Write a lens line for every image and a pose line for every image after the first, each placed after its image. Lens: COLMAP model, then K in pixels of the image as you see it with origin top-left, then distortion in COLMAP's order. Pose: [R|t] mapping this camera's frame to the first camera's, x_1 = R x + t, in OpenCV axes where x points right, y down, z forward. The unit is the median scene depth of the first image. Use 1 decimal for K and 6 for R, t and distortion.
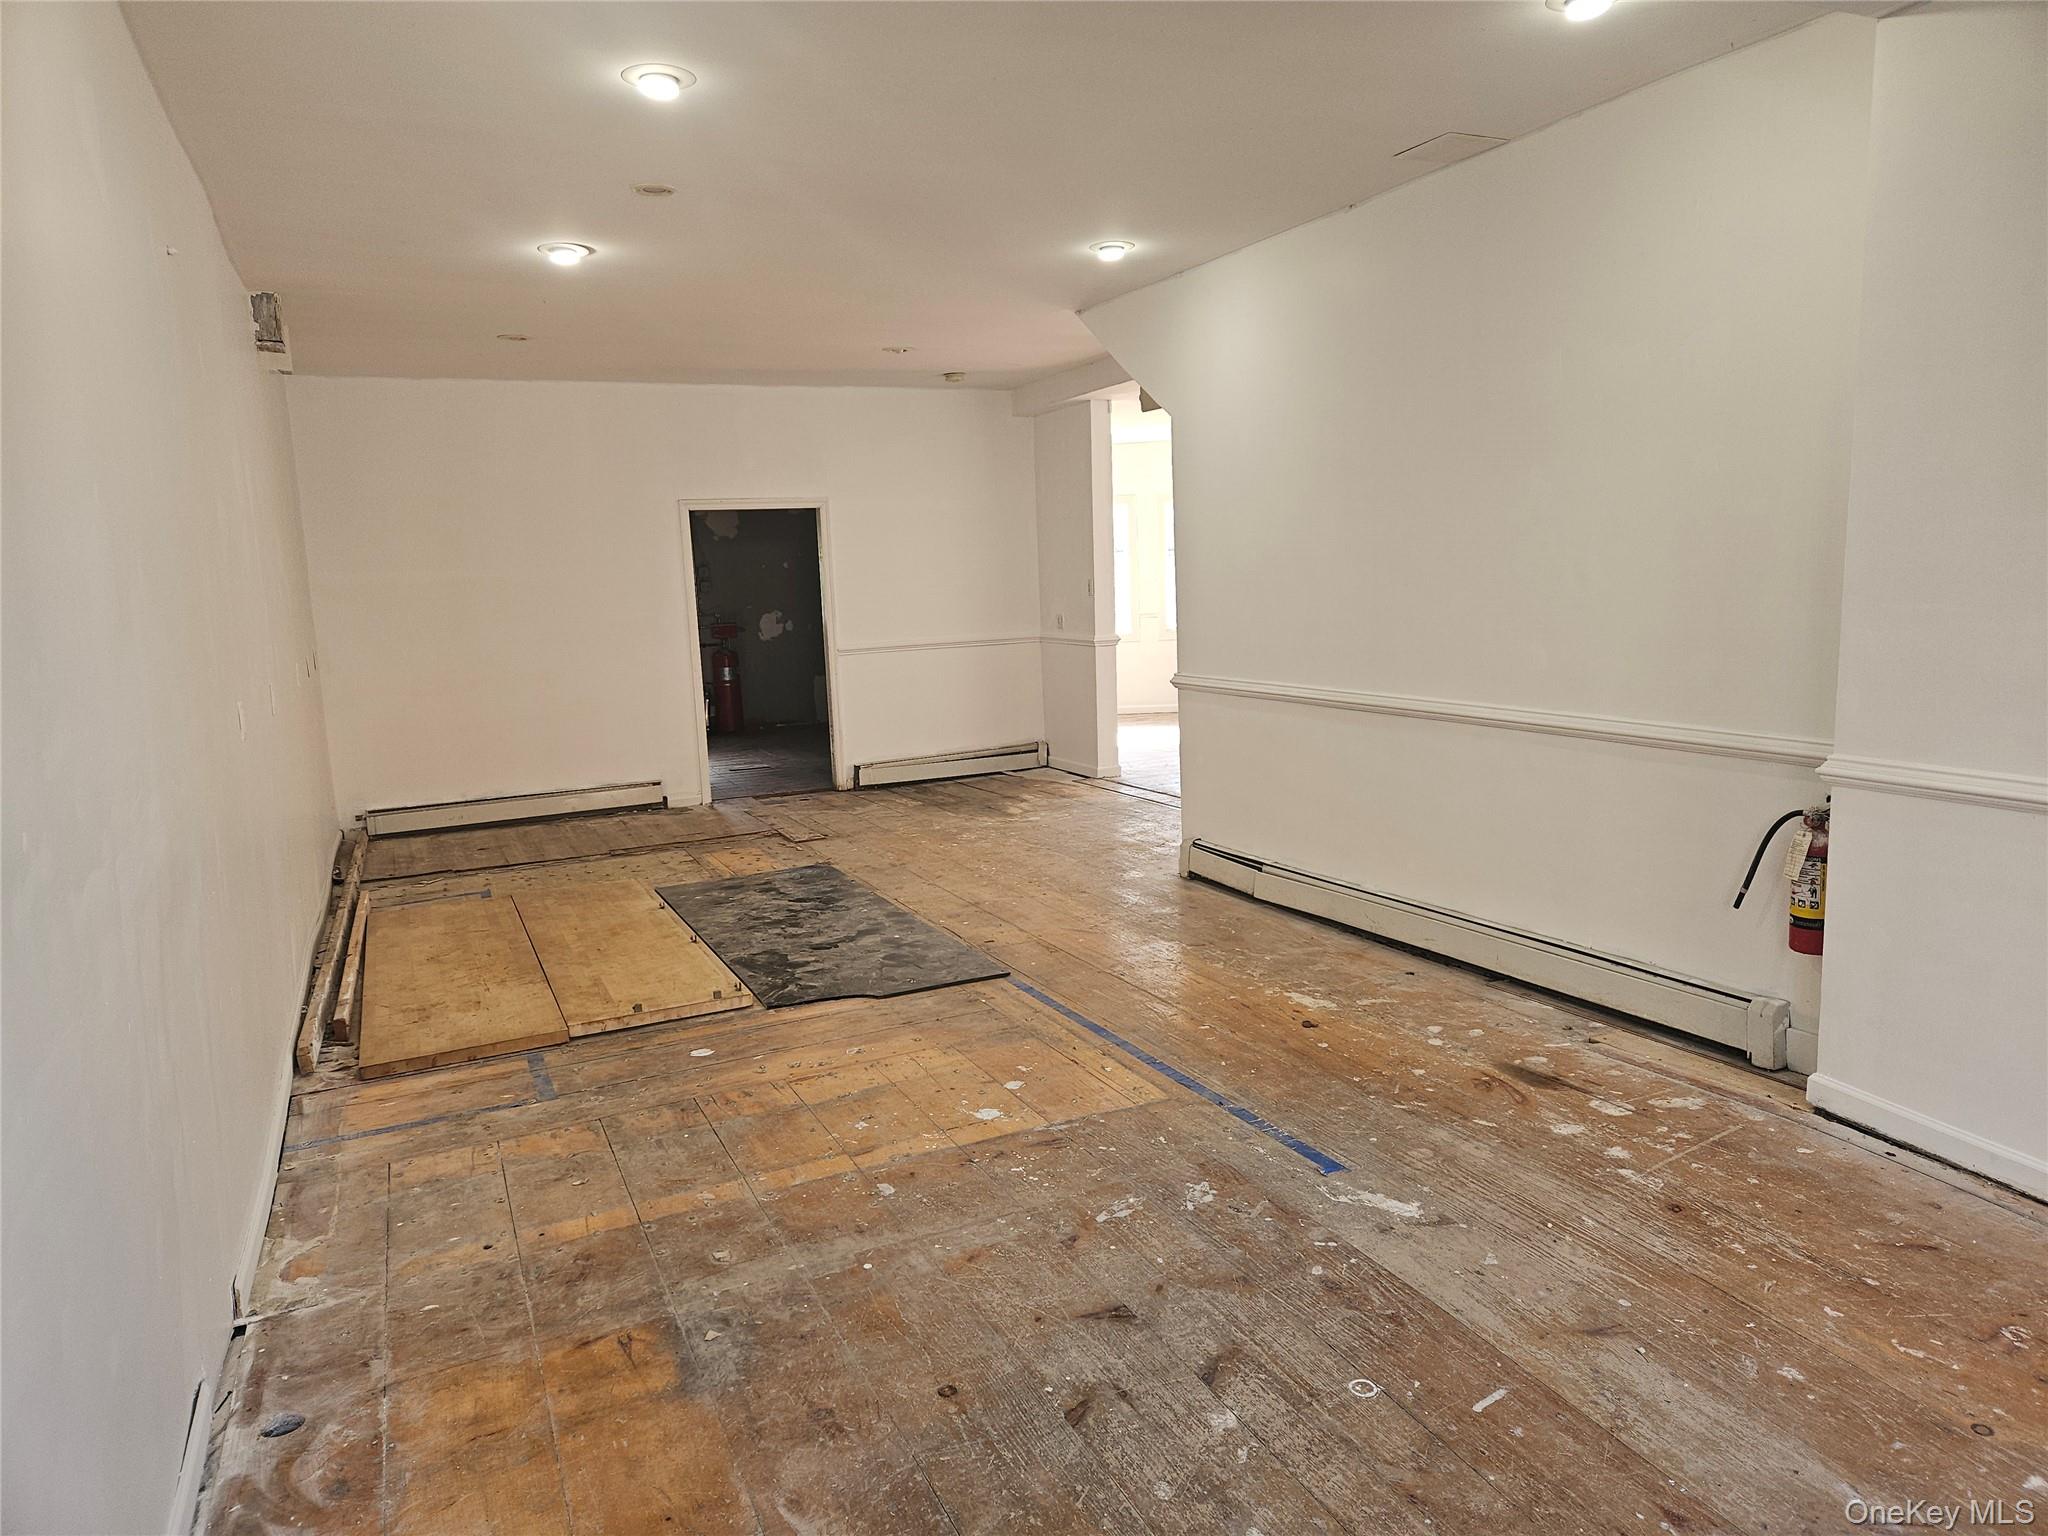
lens RADIAL K [[1351.9, 0, 1017.7], [0, 1351.9, 761.2], [0, 0, 1]] dist [0.078028, -0.065582]
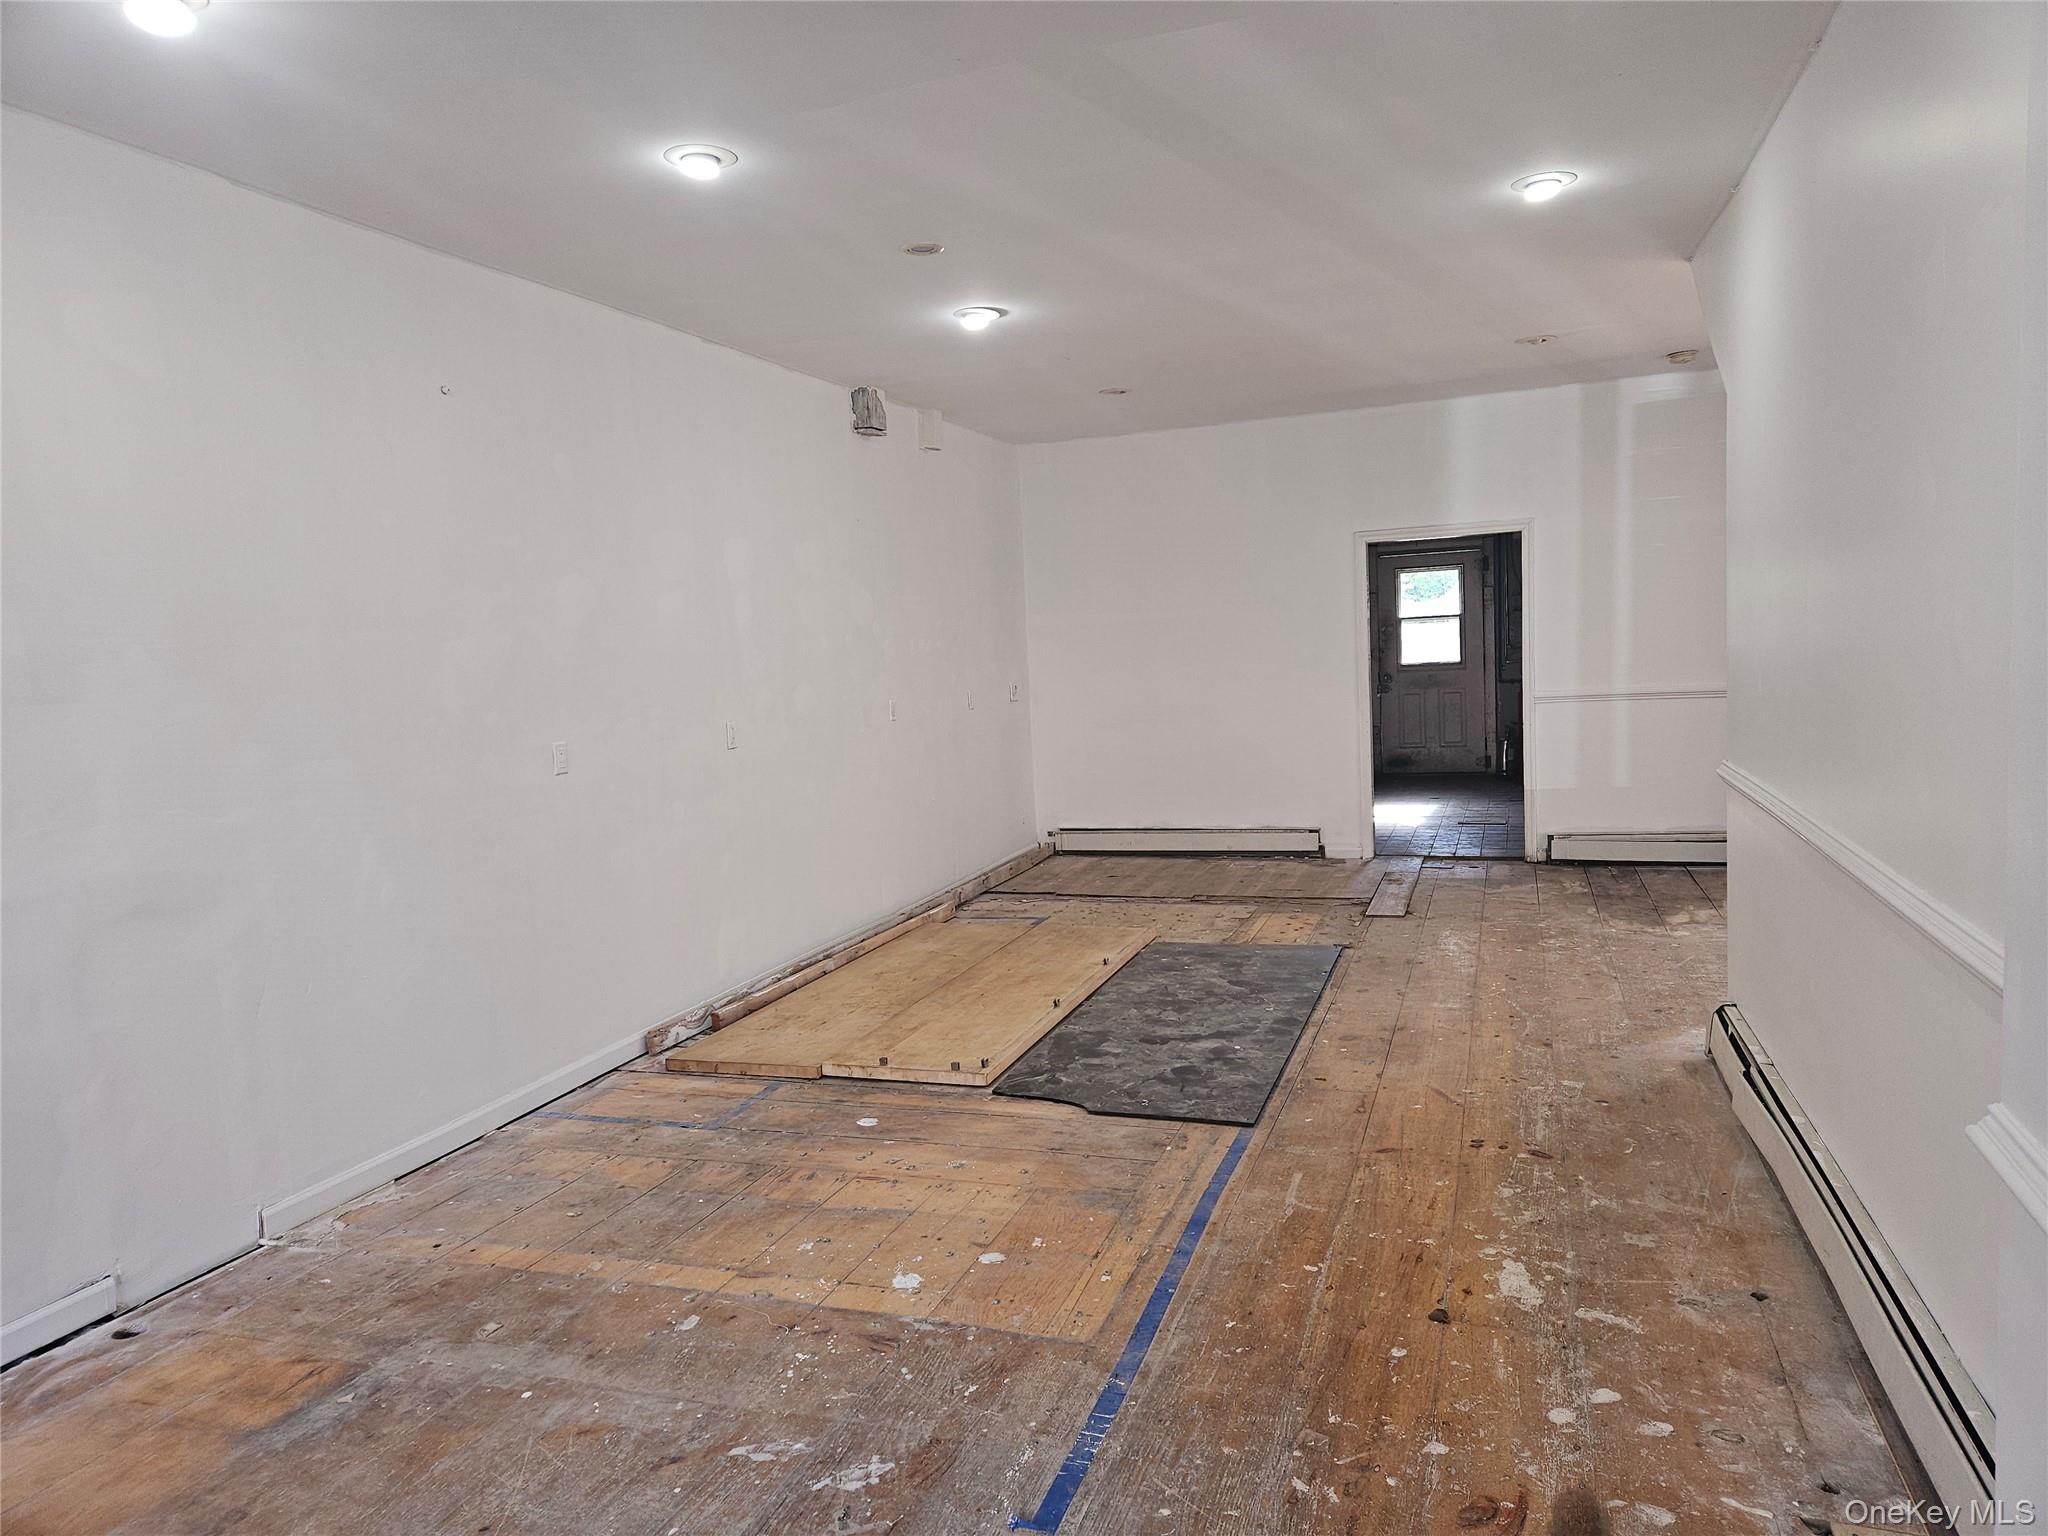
lens RADIAL K [[1351.9, 0, 1017.7], [0, 1351.9, 761.2], [0, 0, 1]] dist [0.078028, -0.065582]
pose [[0.719054, 0.071536, -0.691263, 0.505012], [-0.079670, 0.996615, 0.020263, -0.073919], [0.690372, 0.040502, 0.722319, 0.354690]]
